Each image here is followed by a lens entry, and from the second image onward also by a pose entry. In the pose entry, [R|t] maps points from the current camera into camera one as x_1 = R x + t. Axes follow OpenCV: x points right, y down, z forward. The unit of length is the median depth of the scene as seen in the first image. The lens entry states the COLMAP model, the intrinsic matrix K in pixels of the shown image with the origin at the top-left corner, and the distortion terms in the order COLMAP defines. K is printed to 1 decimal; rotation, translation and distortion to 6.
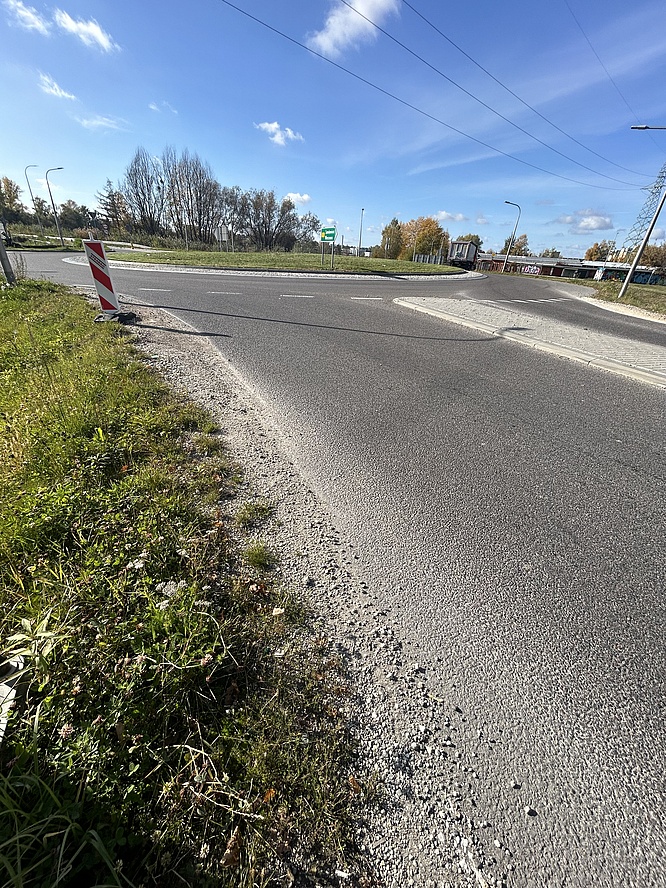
lens RADIAL K [[358.7, 0, 333.7], [0, 358.7, 441.0], [0, 0, 1]] dist [-0.000738, 0.000877]
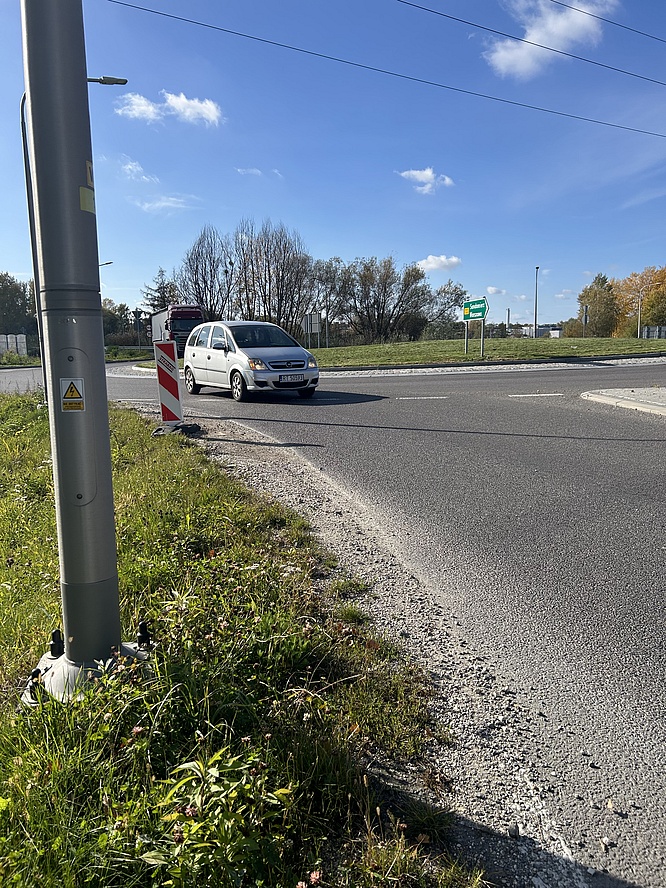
lens RADIAL K [[678.1, 0, 333.0], [0, 678.1, 444.0], [0, 0, 1]] dist [0.052359, -0.066564]
pose [[0.970219, -0.040657, -0.238794, 0.116336], [-0.040508, 0.944699, -0.325427, 0.296551], [0.238820, 0.325409, 0.914918, -0.491096]]
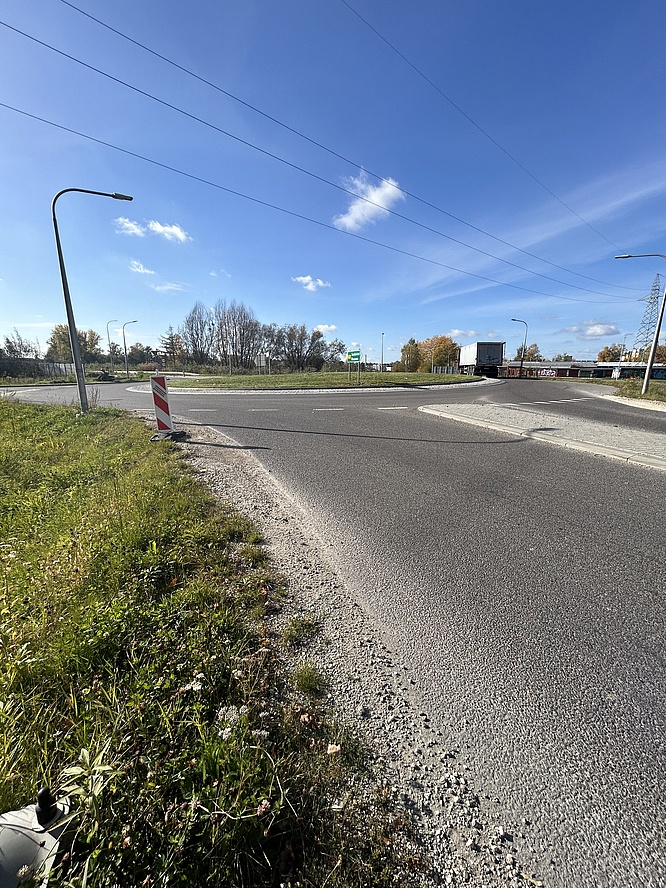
lens RADIAL K [[358.7, 0, 333.7], [0, 358.7, 441.0], [0, 0, 1]] dist [-0.000738, 0.000877]
pose [[0.996240, -0.041992, -0.075774, -0.027362], [0.018823, 0.958696, -0.283810, -0.007279], [0.084562, 0.281317, 0.955882, -0.044261]]
